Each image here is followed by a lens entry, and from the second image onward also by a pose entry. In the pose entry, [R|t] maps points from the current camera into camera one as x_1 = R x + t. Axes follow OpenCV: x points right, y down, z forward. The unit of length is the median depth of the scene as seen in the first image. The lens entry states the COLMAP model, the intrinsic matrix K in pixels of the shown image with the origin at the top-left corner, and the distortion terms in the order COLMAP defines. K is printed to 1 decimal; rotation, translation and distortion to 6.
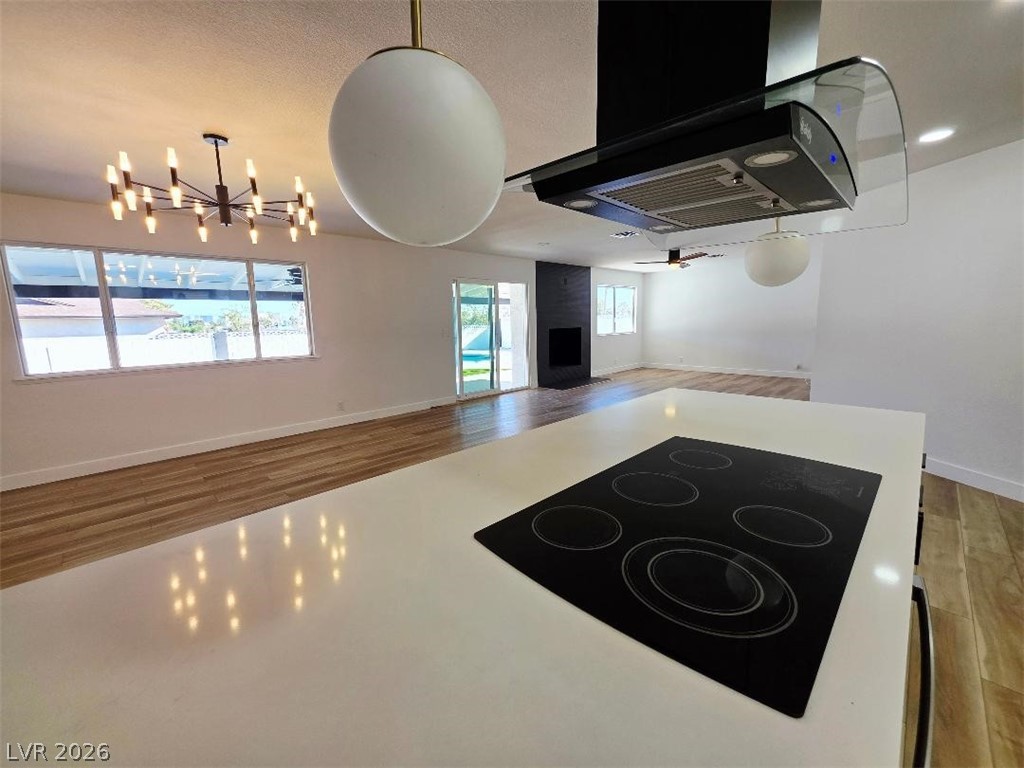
lens RADIAL K [[411.5, 0, 510.1], [0, 411.5, 379.6], [0, 0, 1]] dist [0.000982, 0.000265]
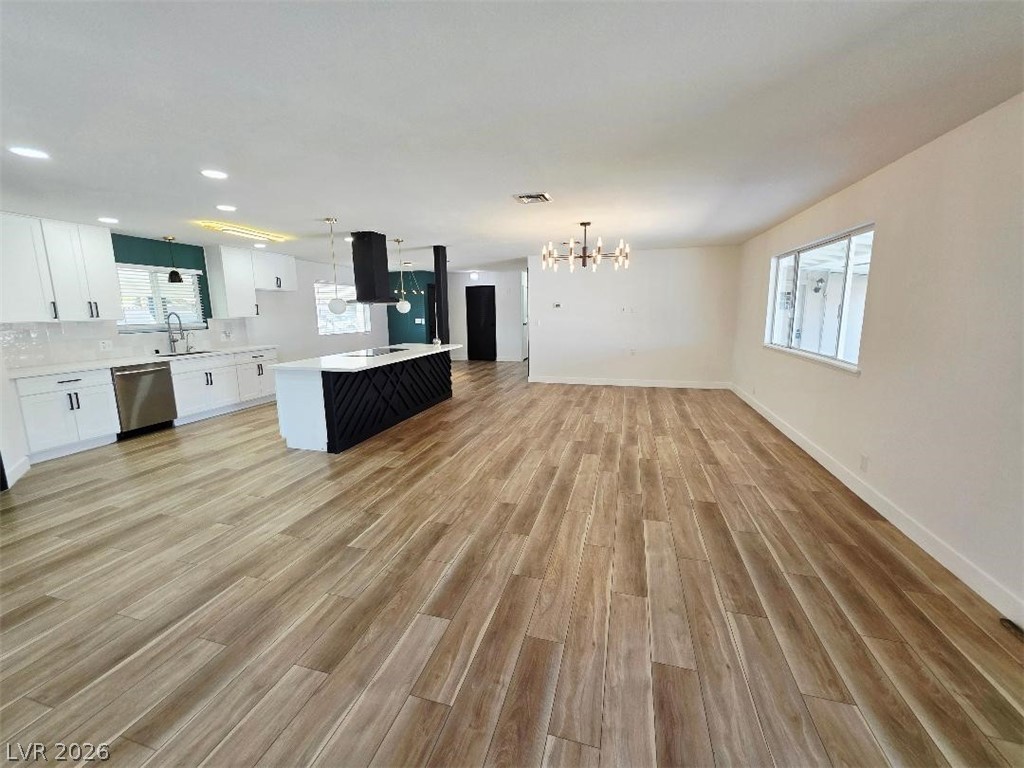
lens RADIAL K [[411.5, 0, 507.5], [0, 411.5, 376.2], [0, 0, 1]] dist [0.000982, 0.000265]
pose [[-0.871223, 0.114299, -0.477395, 0.282774], [-0.036612, 0.954676, 0.295387, -0.201513], [0.489520, 0.274827, -0.827551, 1.179604]]
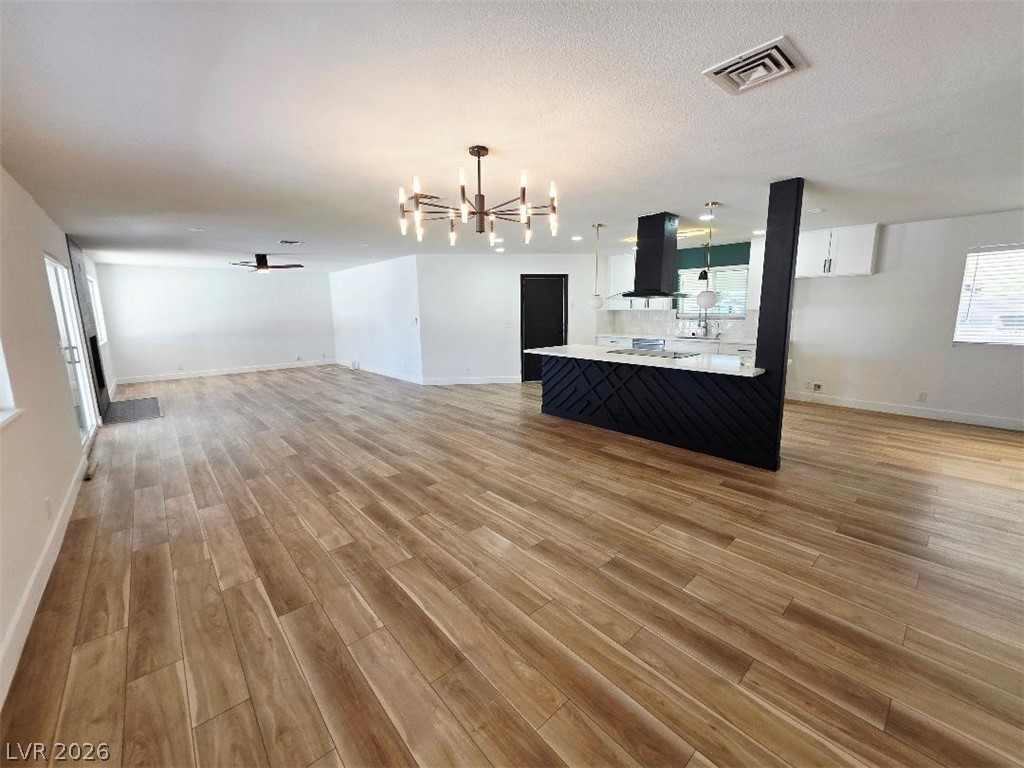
lens RADIAL K [[411.5, 0, 512.2], [0, 411.5, 379.2], [0, 0, 1]] dist [0.000982, 0.000265]
pose [[0.049768, -0.148667, 0.987634, -0.817122], [0.156661, 0.977781, 0.139289, -0.063371], [-0.986398, 0.147791, 0.071953, 0.410396]]
